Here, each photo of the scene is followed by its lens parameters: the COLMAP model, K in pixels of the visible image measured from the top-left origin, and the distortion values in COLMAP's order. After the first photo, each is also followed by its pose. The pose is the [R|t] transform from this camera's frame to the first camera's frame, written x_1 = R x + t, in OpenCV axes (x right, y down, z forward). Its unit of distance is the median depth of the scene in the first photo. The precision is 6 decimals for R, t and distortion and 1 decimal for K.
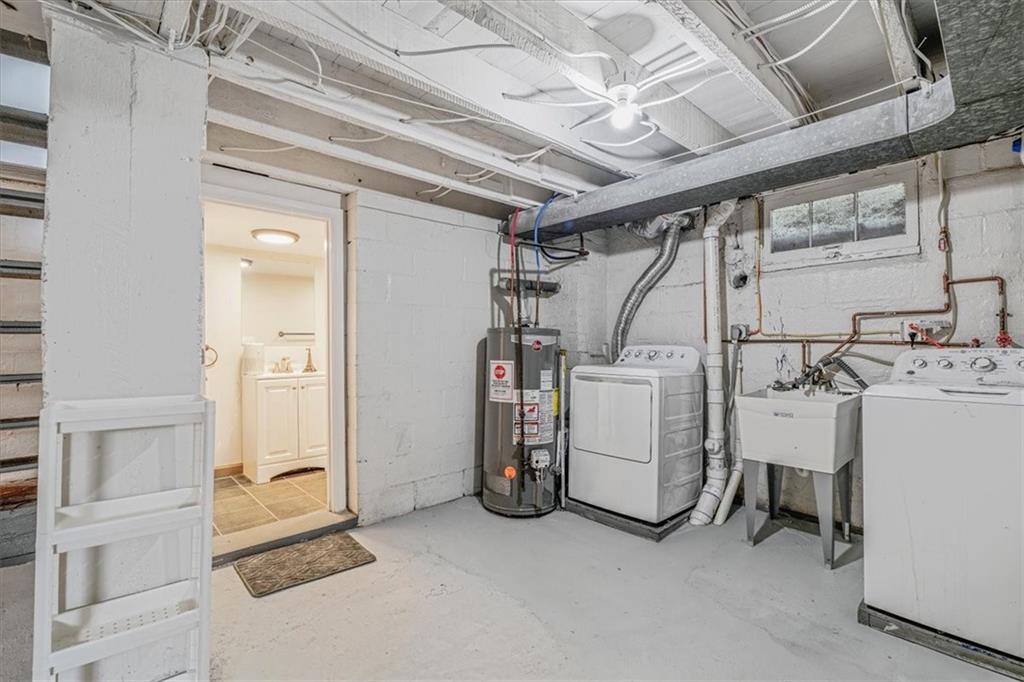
lens RADIAL K [[460.1, 0, 512.1], [0, 460.1, 339.8], [0, 0, 1]] dist [-0.006852, 0.001353]
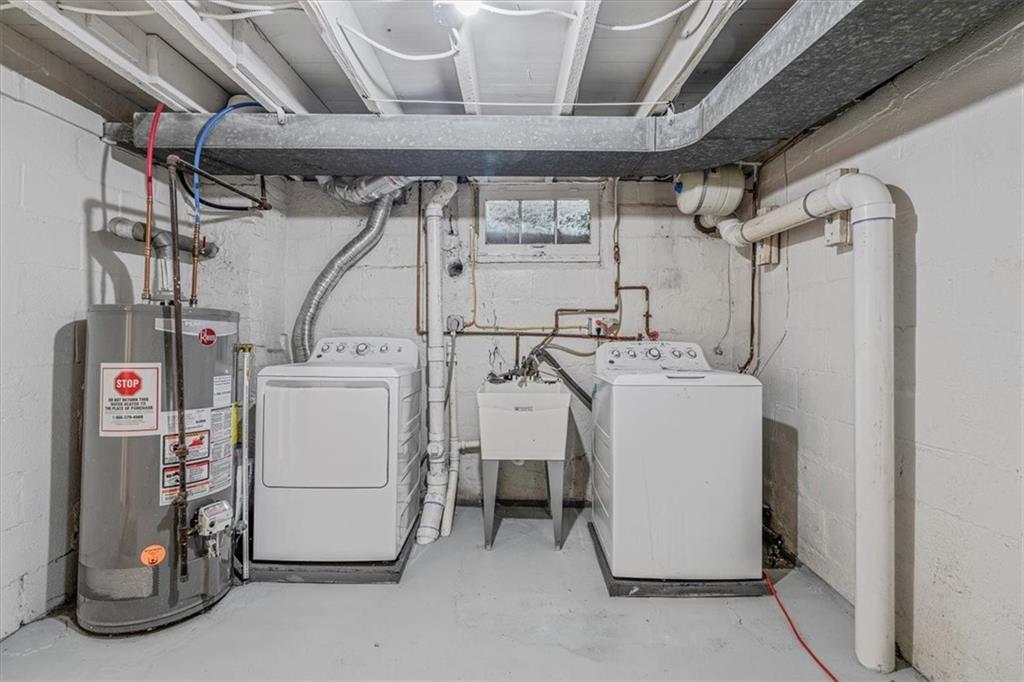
lens RADIAL K [[460.1, 0, 511.8], [0, 460.1, 339.7], [0, 0, 1]] dist [-0.006852, 0.001353]
pose [[0.678841, 0.000863, 0.734285, -0.122978], [-0.015165, 0.999802, 0.012845, 0.002776], [-0.734129, -0.019855, 0.678720, 0.285427]]
